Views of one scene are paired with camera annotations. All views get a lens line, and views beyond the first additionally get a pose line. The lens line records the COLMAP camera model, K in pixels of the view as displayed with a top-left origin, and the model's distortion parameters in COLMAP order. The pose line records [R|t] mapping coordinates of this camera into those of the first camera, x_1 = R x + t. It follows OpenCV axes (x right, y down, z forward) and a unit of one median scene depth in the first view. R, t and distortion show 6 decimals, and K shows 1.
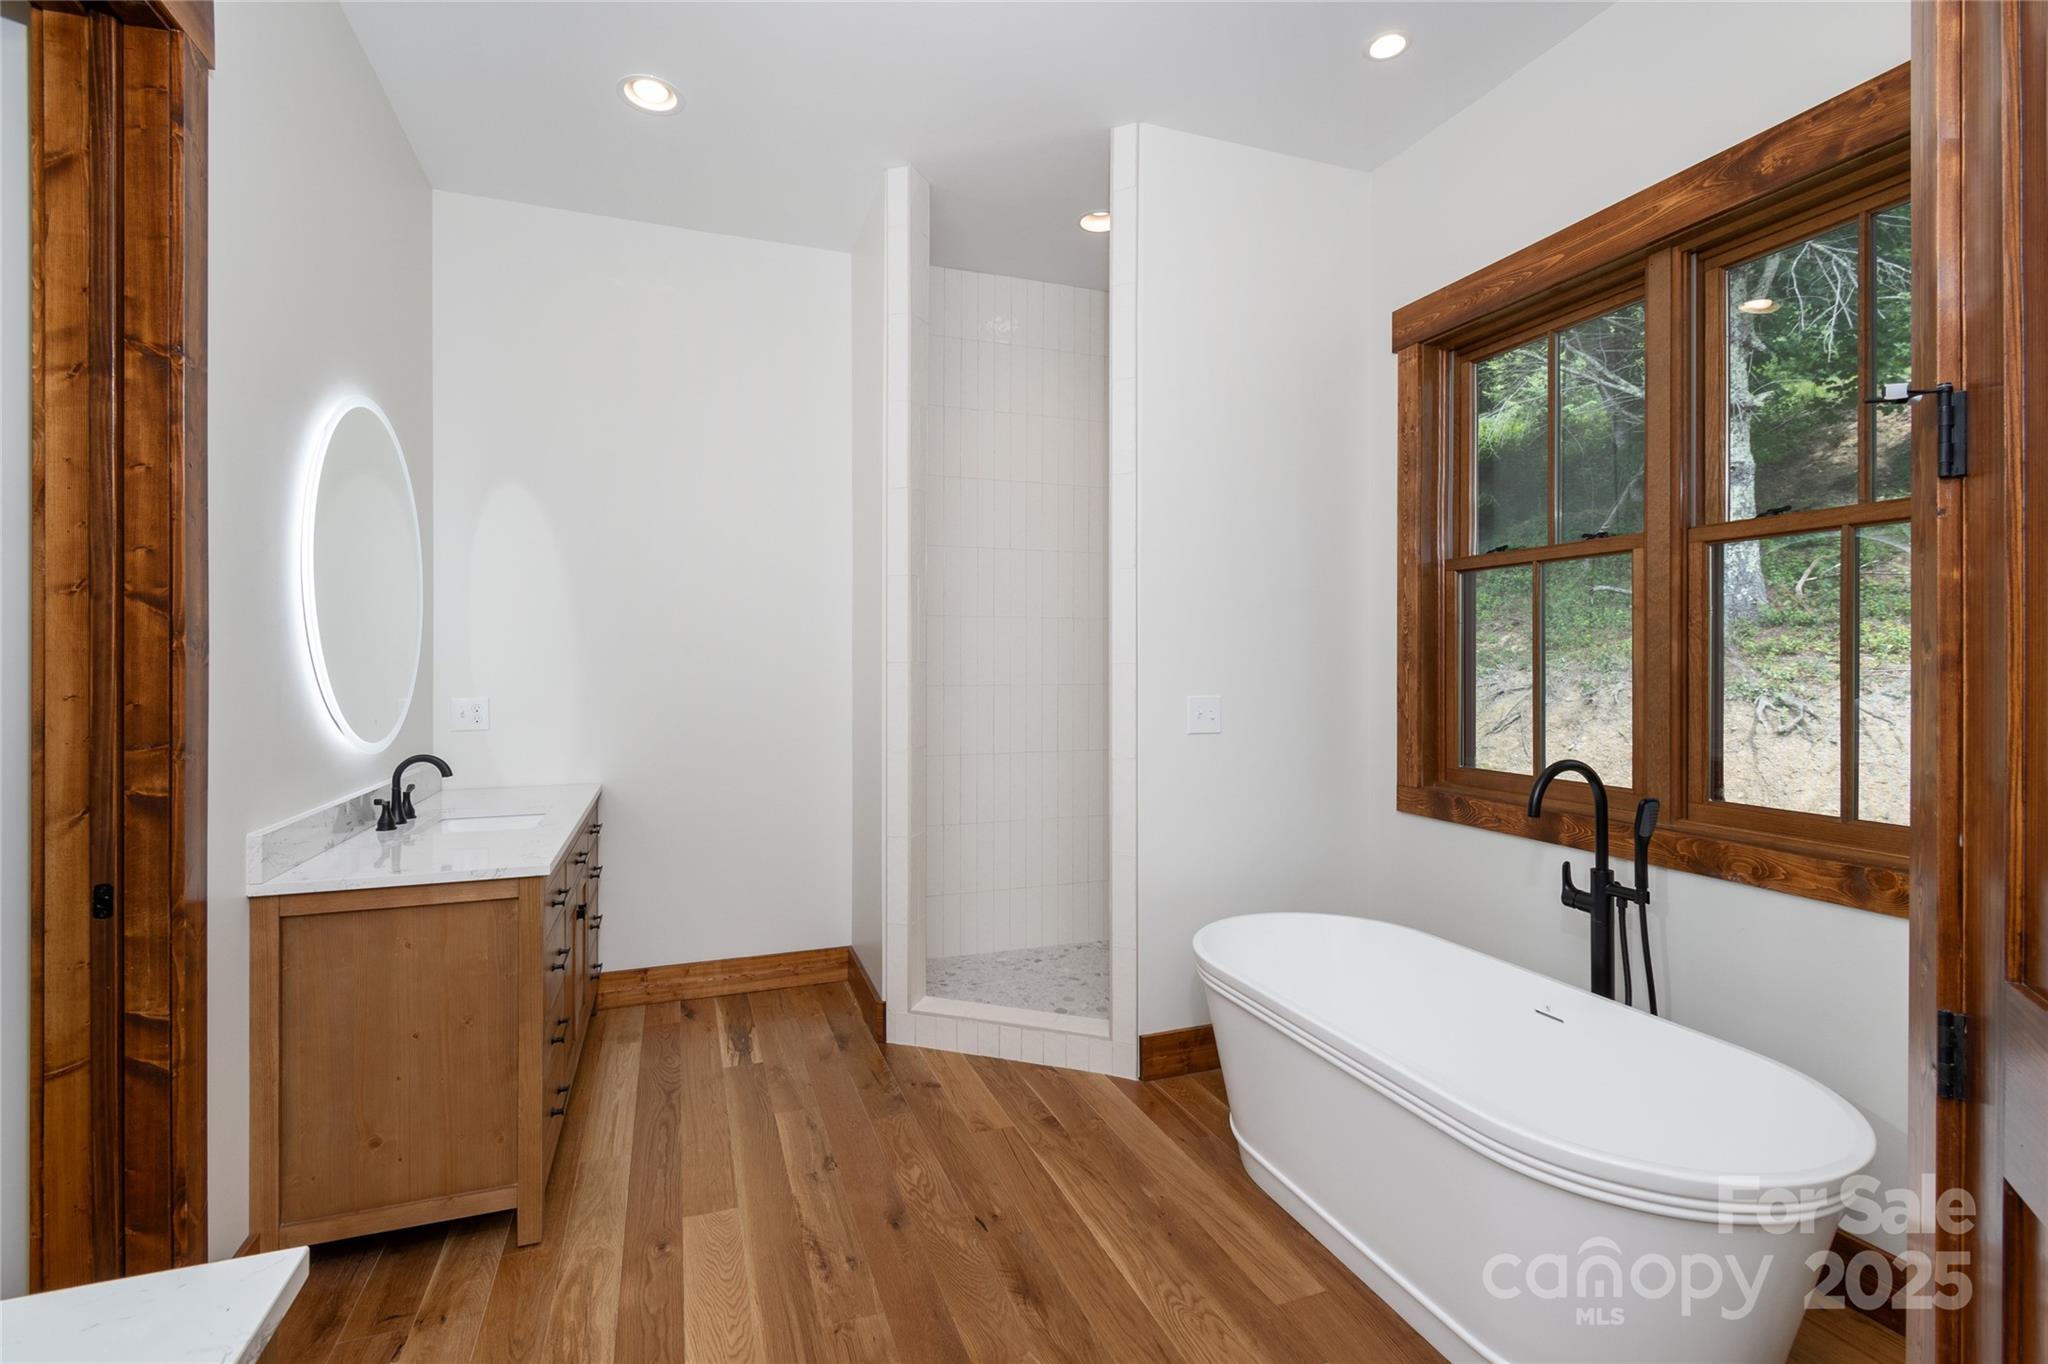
lens RADIAL K [[952.3, 0, 1024.0], [0, 952.3, 682.0], [0, 0, 1]] dist [0.000903, 0.000081]
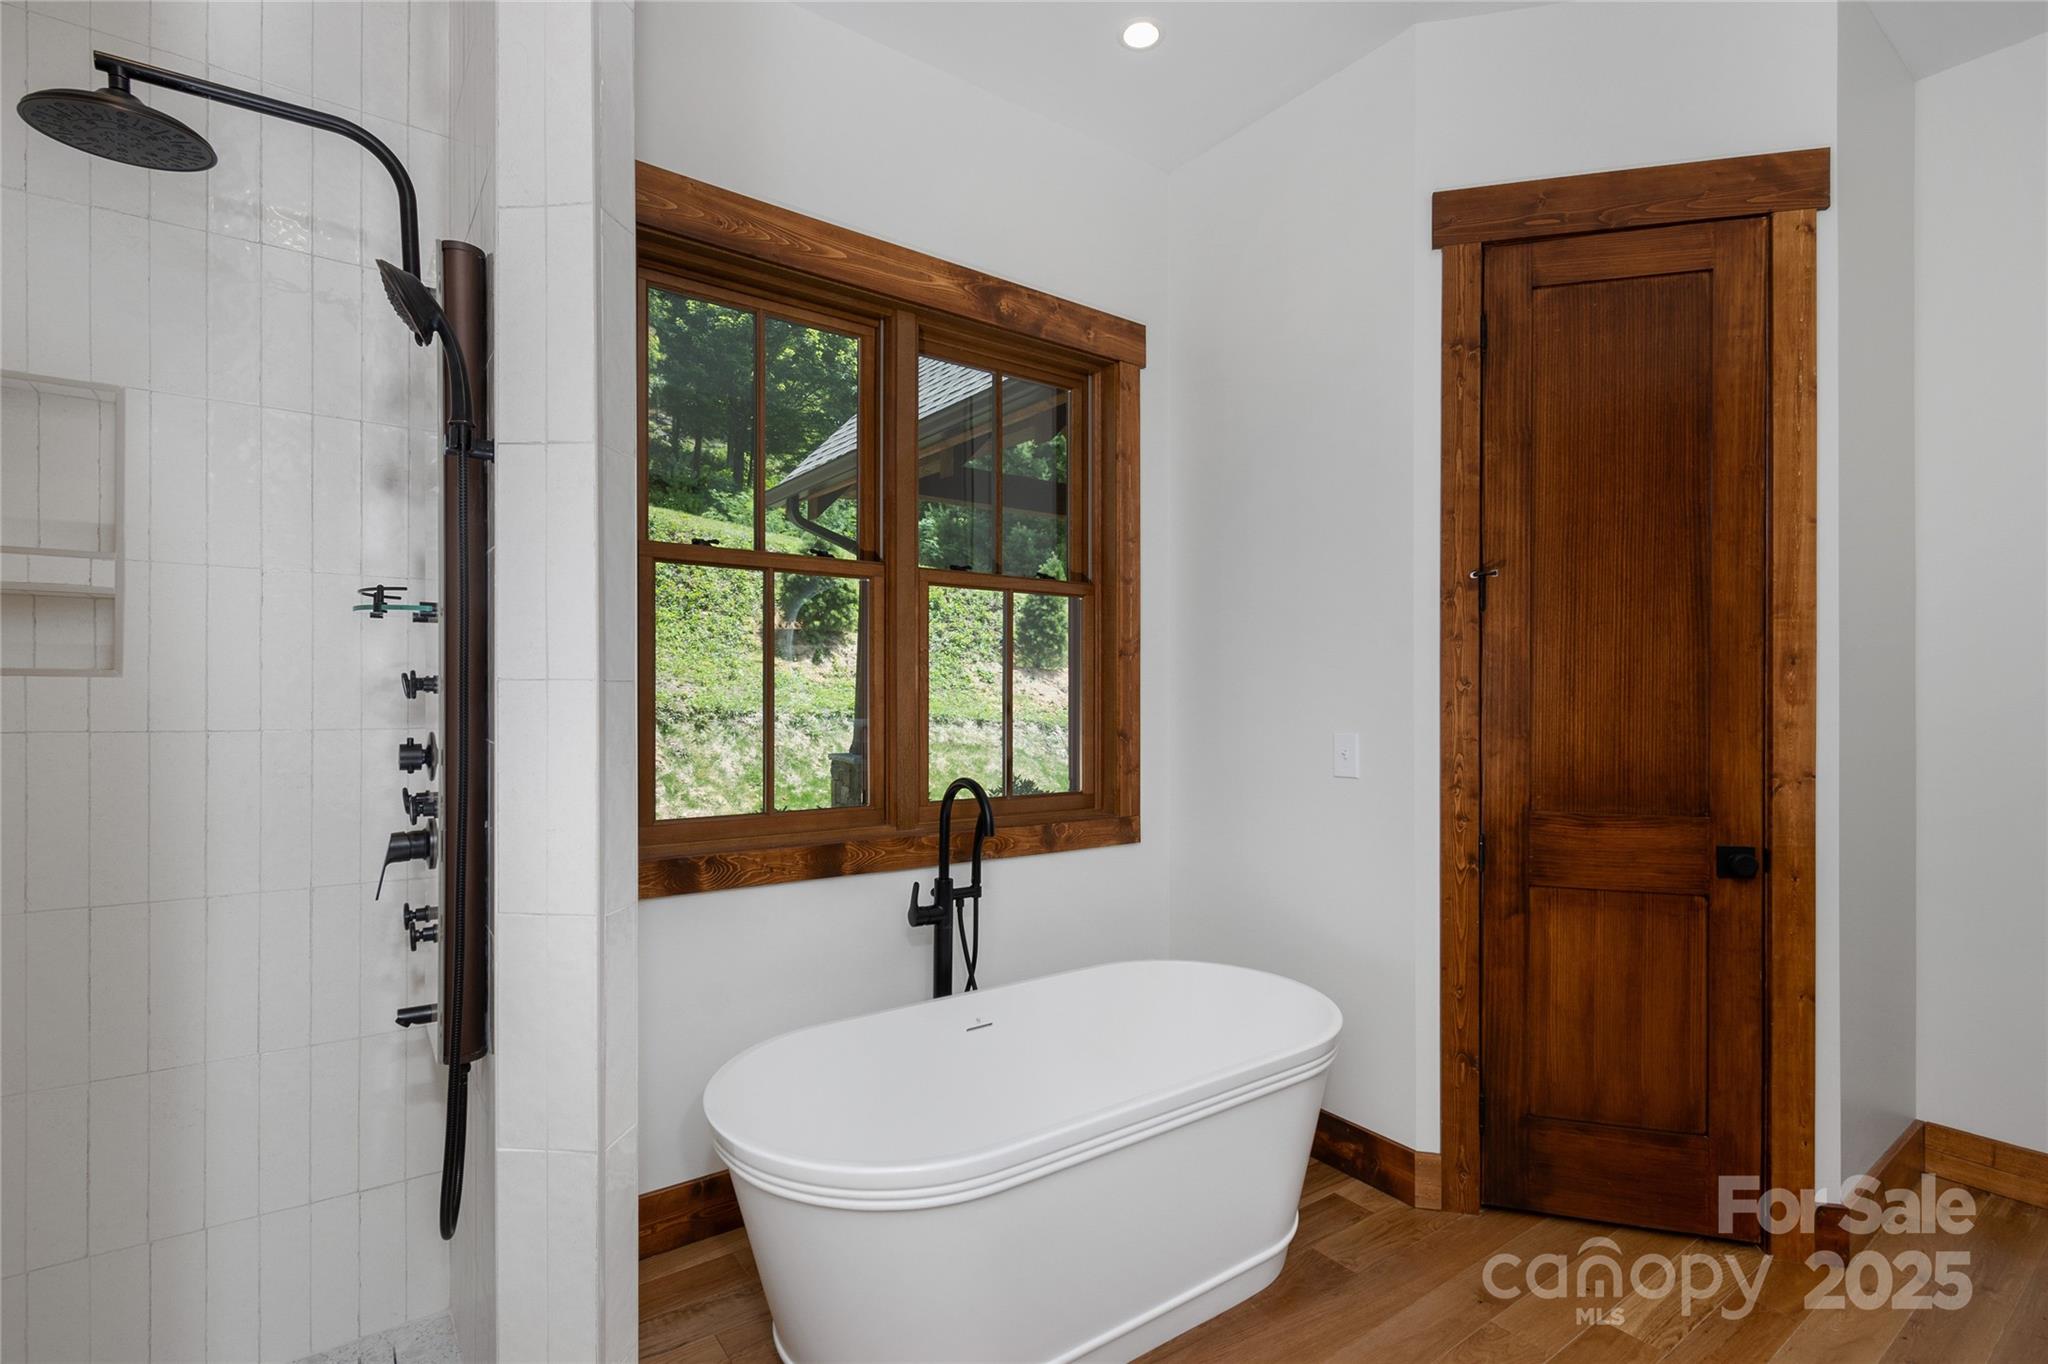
lens RADIAL K [[952.3, 0, 1024.0], [0, 952.3, 682.0], [0, 0, 1]] dist [0.000903, 0.000081]
pose [[-0.280573, -0.007758, 0.959801, -0.437728], [0.002129, 0.999960, 0.008705, -0.033001], [-0.959830, 0.004486, -0.280546, 1.199031]]
